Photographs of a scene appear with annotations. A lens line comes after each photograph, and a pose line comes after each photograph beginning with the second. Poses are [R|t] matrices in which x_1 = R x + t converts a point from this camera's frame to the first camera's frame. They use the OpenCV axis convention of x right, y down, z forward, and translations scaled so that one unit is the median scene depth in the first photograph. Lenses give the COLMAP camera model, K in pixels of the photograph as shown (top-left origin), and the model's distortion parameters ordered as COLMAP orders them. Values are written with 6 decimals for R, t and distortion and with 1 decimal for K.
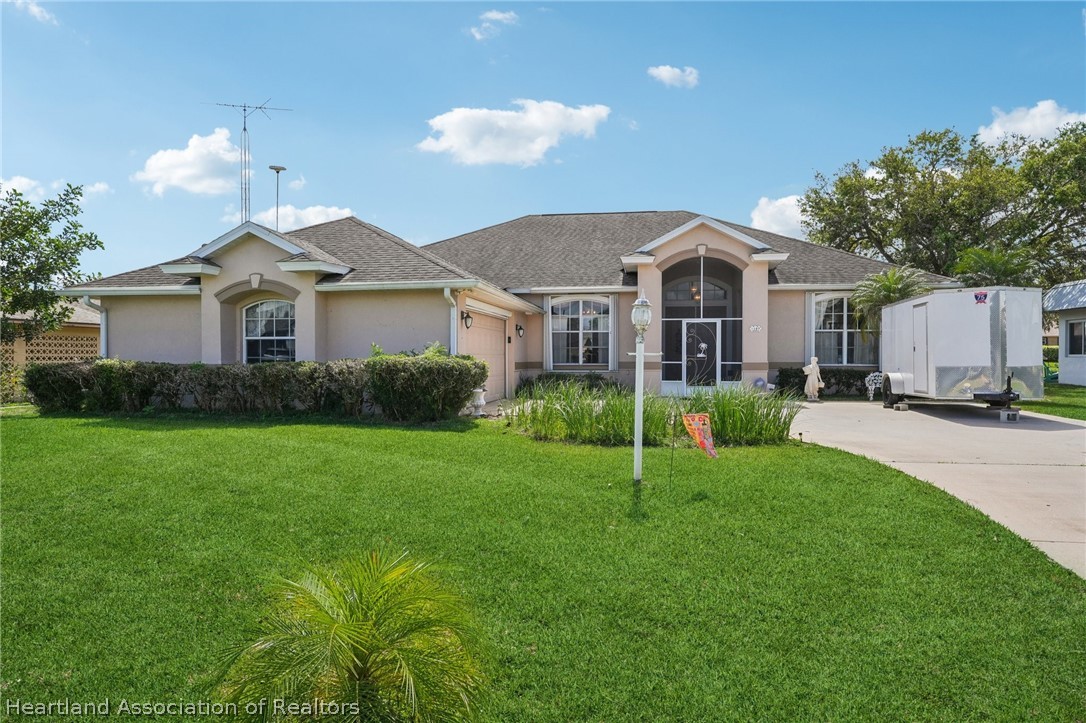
lens RADIAL K [[726.6, 0, 543.0], [0, 726.6, 361.5], [0, 0, 1]] dist [-0.005383, -0.000342]
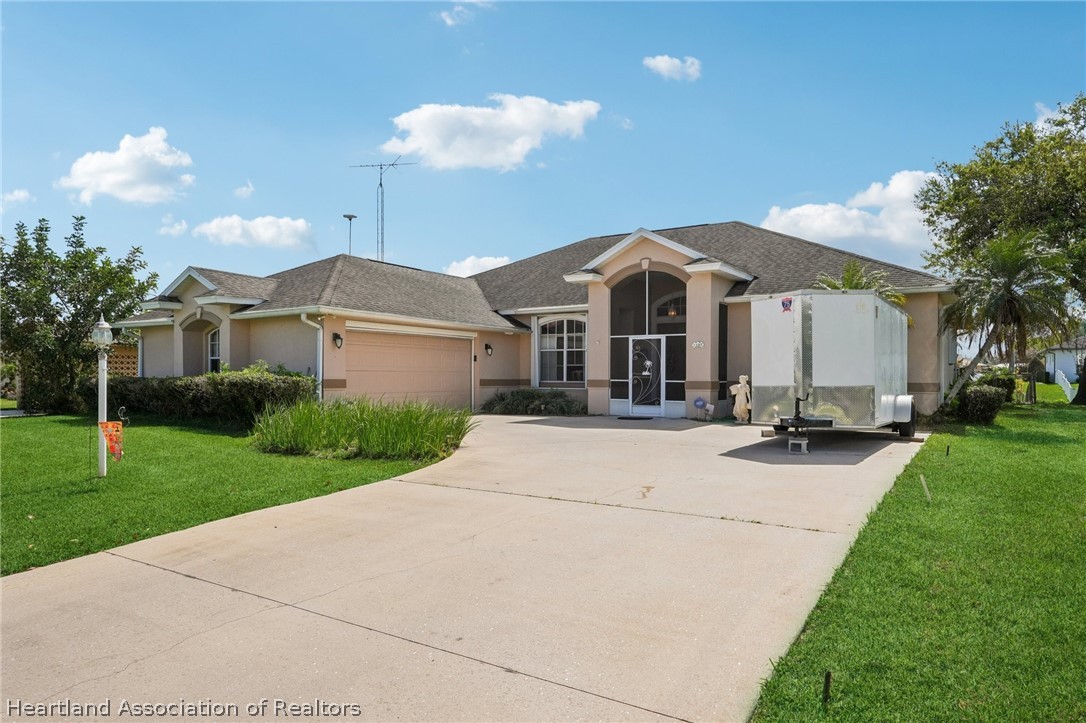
lens RADIAL K [[691.7, 0, 542.8], [0, 691.7, 376.4], [0, 0, 1]] dist [-0.000428, -0.000526]
pose [[0.911928, 0.004948, -0.410320, 0.470383], [-0.007284, 0.999965, -0.004128, 0.000467], [0.410285, 0.006753, 0.911932, 0.106397]]
